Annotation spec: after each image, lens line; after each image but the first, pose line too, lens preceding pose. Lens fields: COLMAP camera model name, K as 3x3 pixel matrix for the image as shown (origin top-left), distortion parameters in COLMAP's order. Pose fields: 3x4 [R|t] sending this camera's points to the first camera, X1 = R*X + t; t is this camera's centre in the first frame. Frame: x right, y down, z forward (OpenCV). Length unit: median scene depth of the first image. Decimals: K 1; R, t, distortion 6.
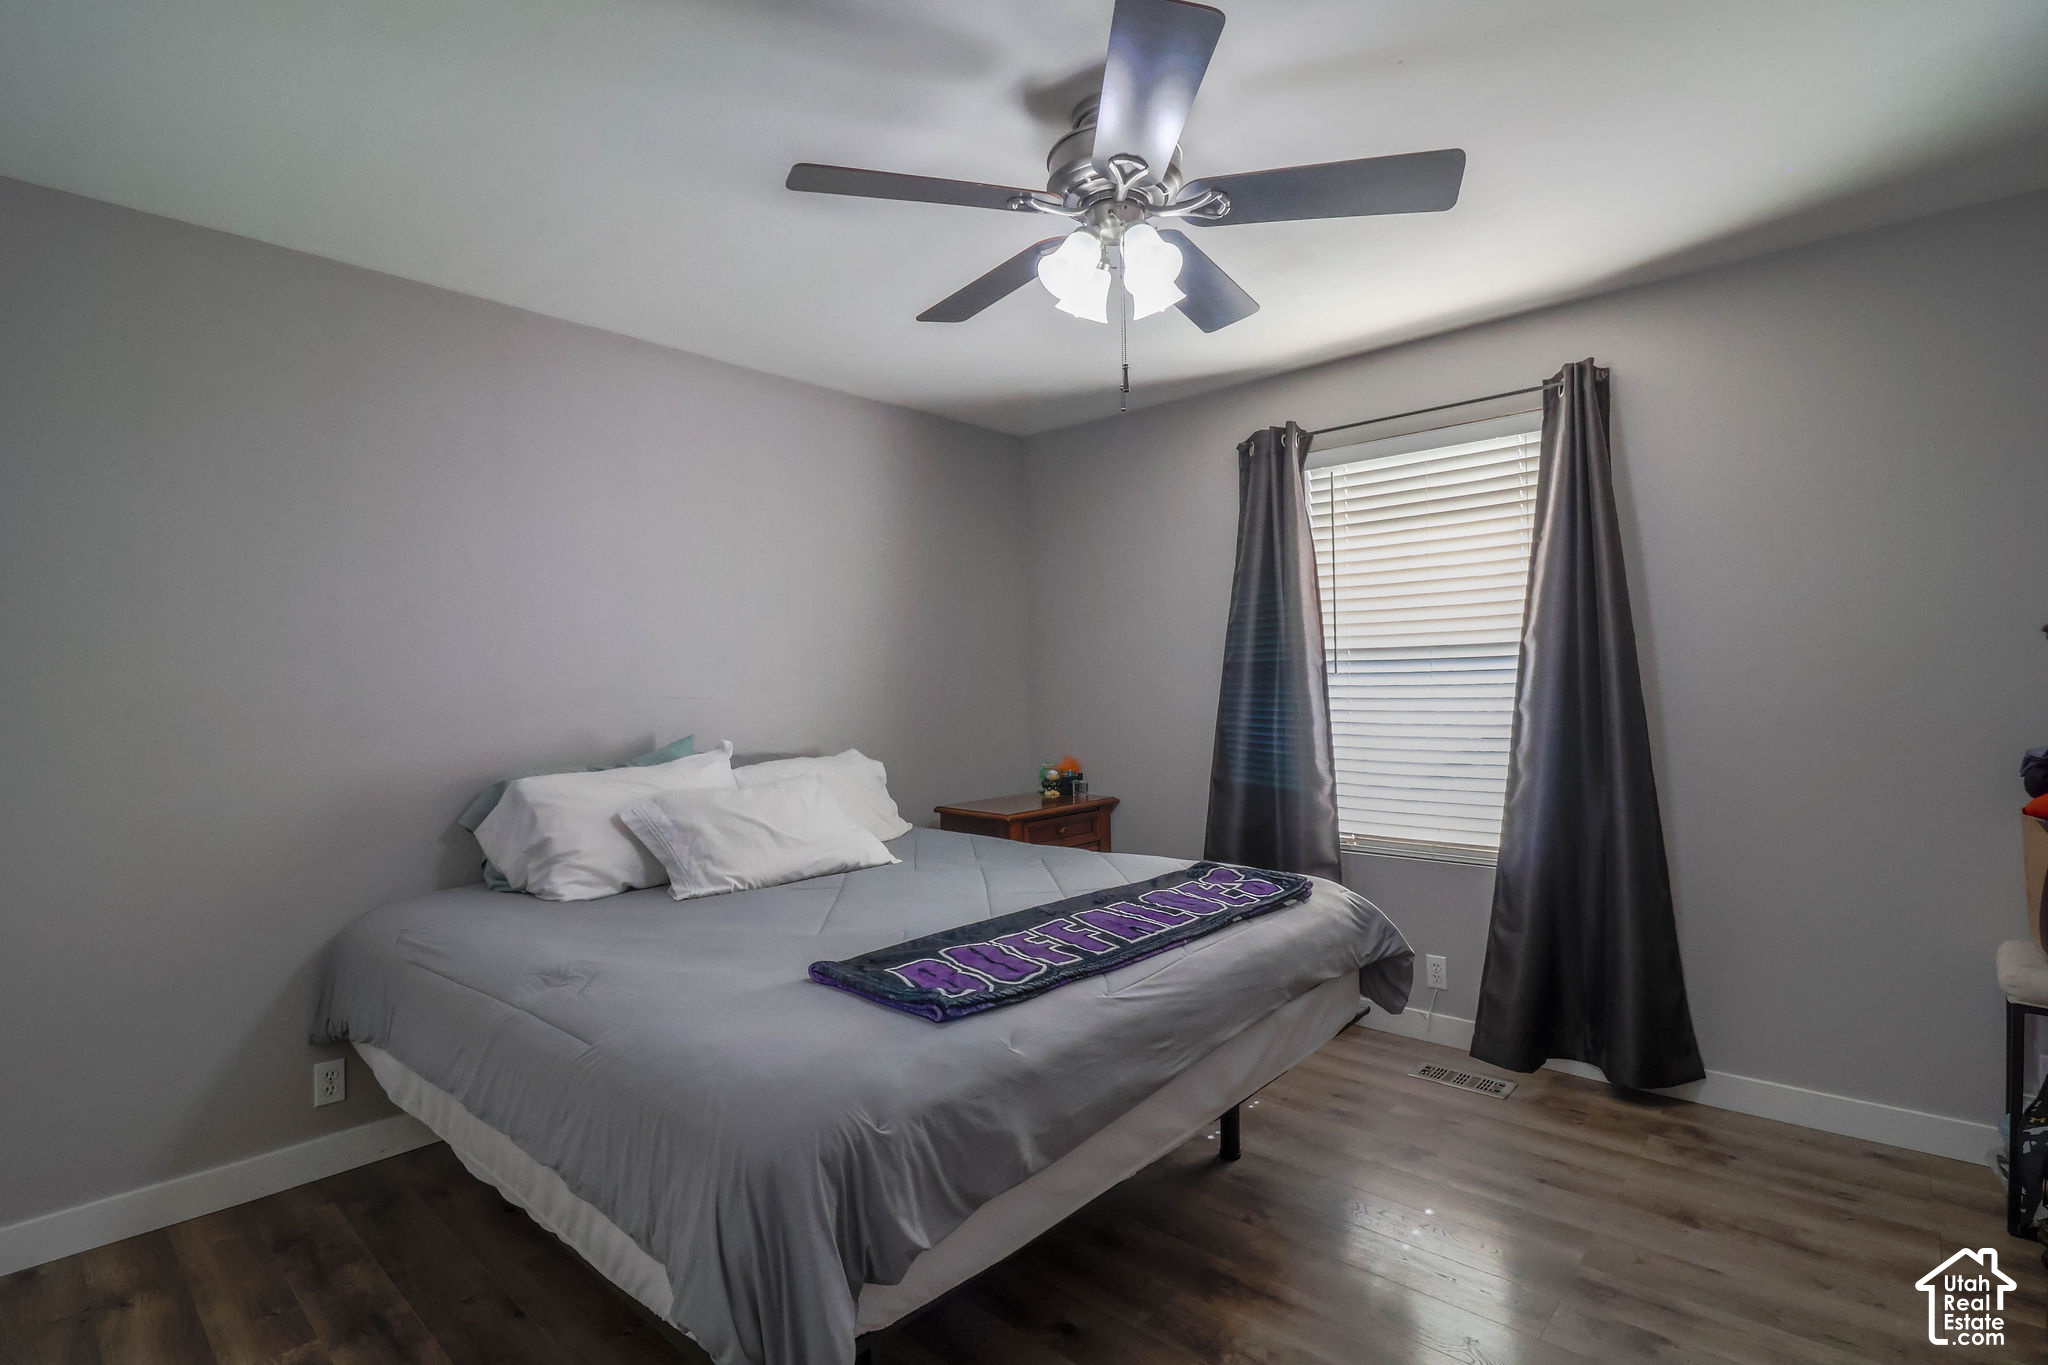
lens RADIAL K [[1029.3, 0, 1024.0], [0, 1029.3, 682.5], [0, 0, 1]] dist [-0.000406, -0.000027]
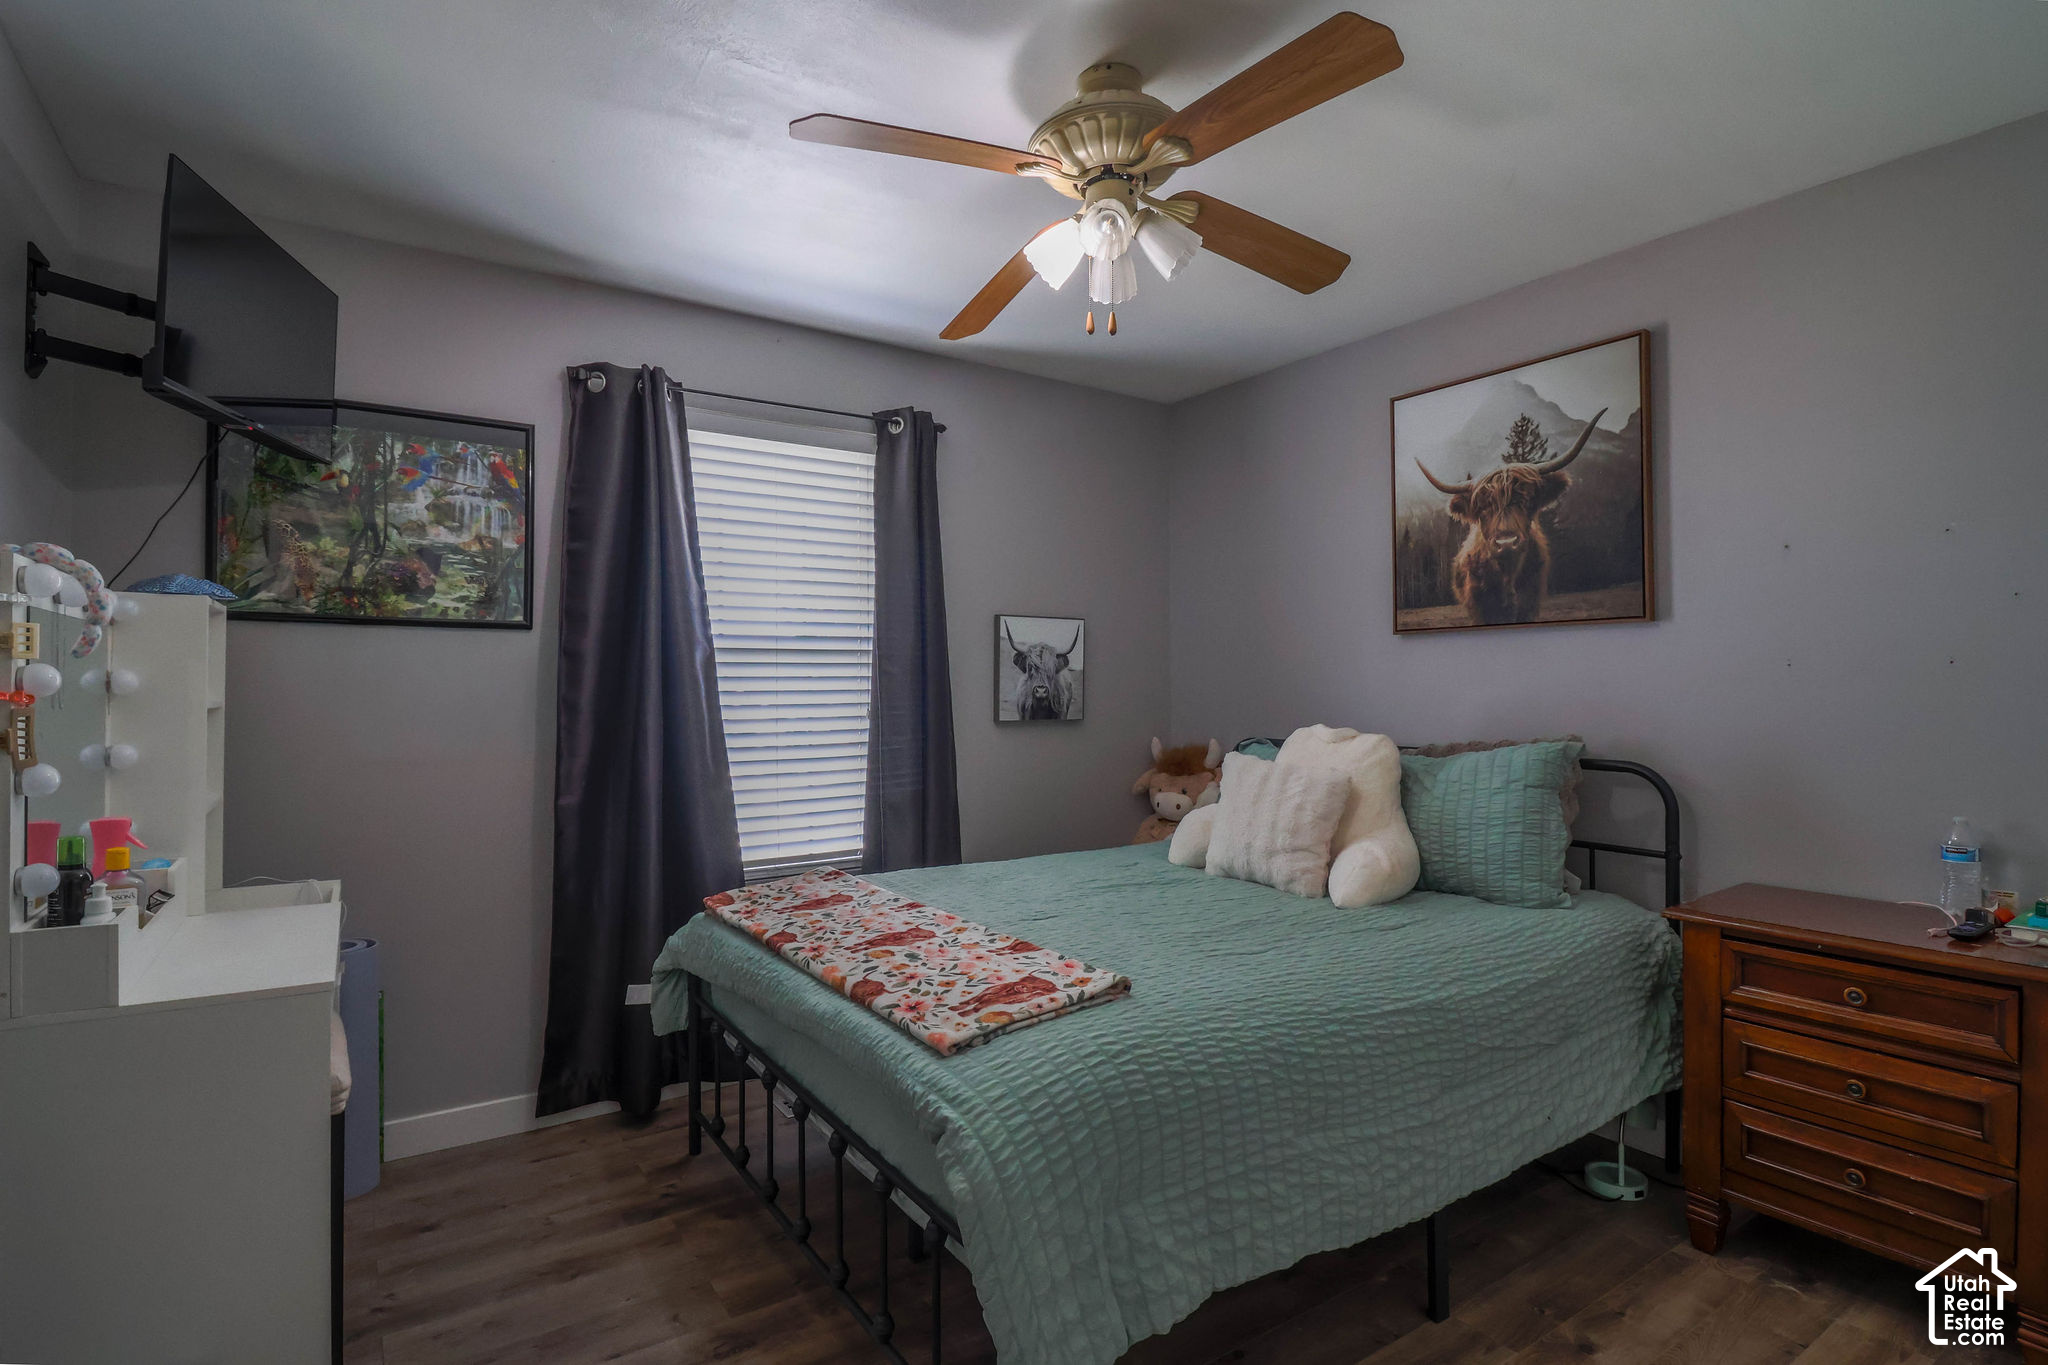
lens RADIAL K [[1029.3, 0, 1024.0], [0, 1029.3, 682.5], [0, 0, 1]] dist [-0.000406, -0.000027]
pose [[0.211336, 0.001097, 0.977413, -0.553294], [-0.002307, 0.999997, -0.000624, 0.009610], [-0.977411, -0.002123, 0.211338, 0.564424]]
